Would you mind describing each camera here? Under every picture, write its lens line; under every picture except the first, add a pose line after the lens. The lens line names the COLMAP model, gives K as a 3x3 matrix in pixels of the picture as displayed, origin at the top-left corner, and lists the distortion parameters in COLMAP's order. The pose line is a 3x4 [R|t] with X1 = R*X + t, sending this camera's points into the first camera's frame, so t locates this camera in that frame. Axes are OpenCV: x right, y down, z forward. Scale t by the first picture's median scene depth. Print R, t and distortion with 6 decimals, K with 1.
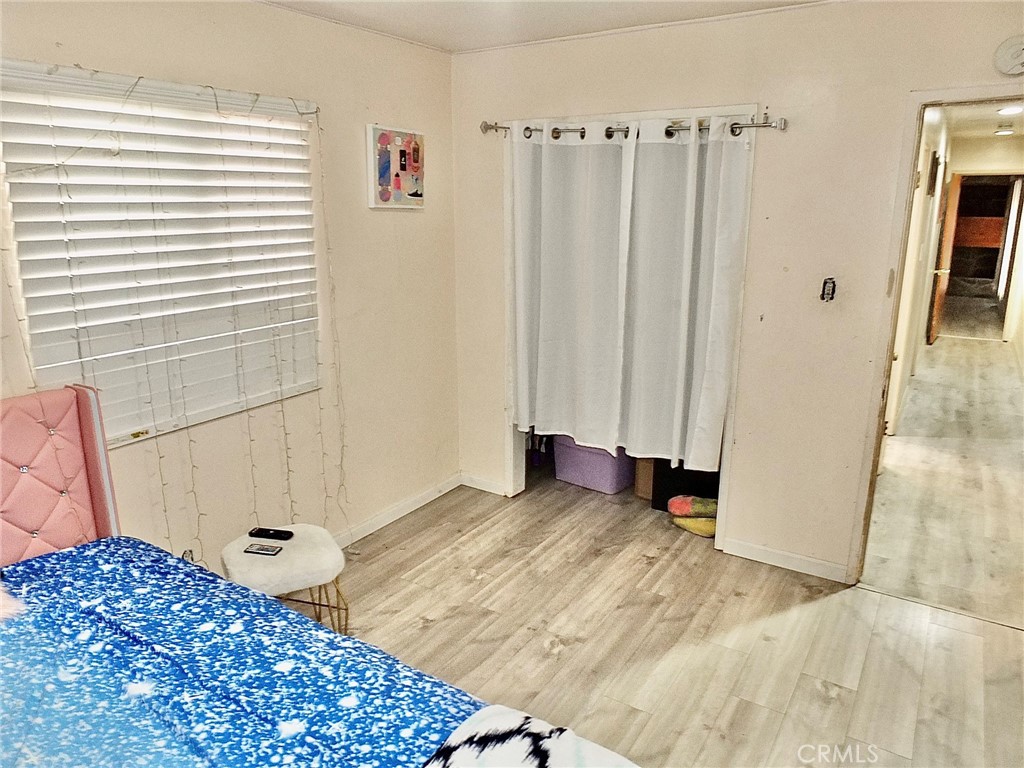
lens RADIAL K [[732.7, 0, 503.9], [0, 732.7, 380.0], [0, 0, 1]] dist [-0.005506, 0.002904]
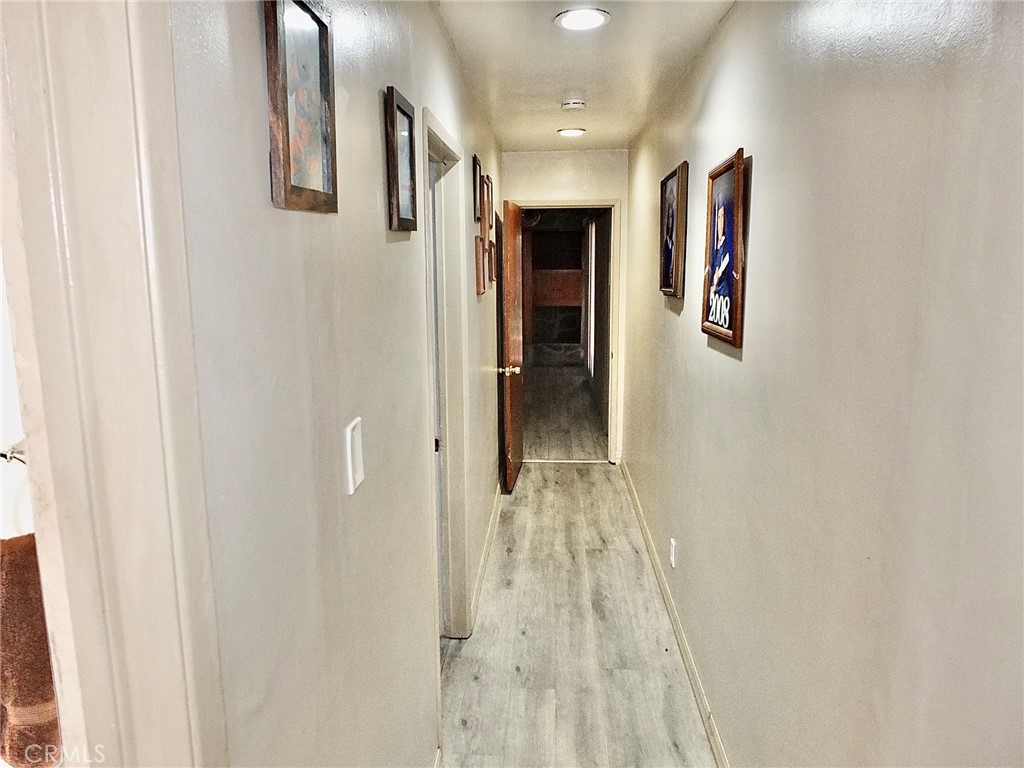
lens RADIAL K [[732.7, 0, 503.9], [0, 732.7, 380.0], [0, 0, 1]] dist [-0.005506, 0.002904]
pose [[0.879788, -0.093002, 0.466180, 0.295251], [0.123220, 0.991773, -0.034687, -0.109655], [-0.459119, 0.087960, 0.884009, 0.447432]]
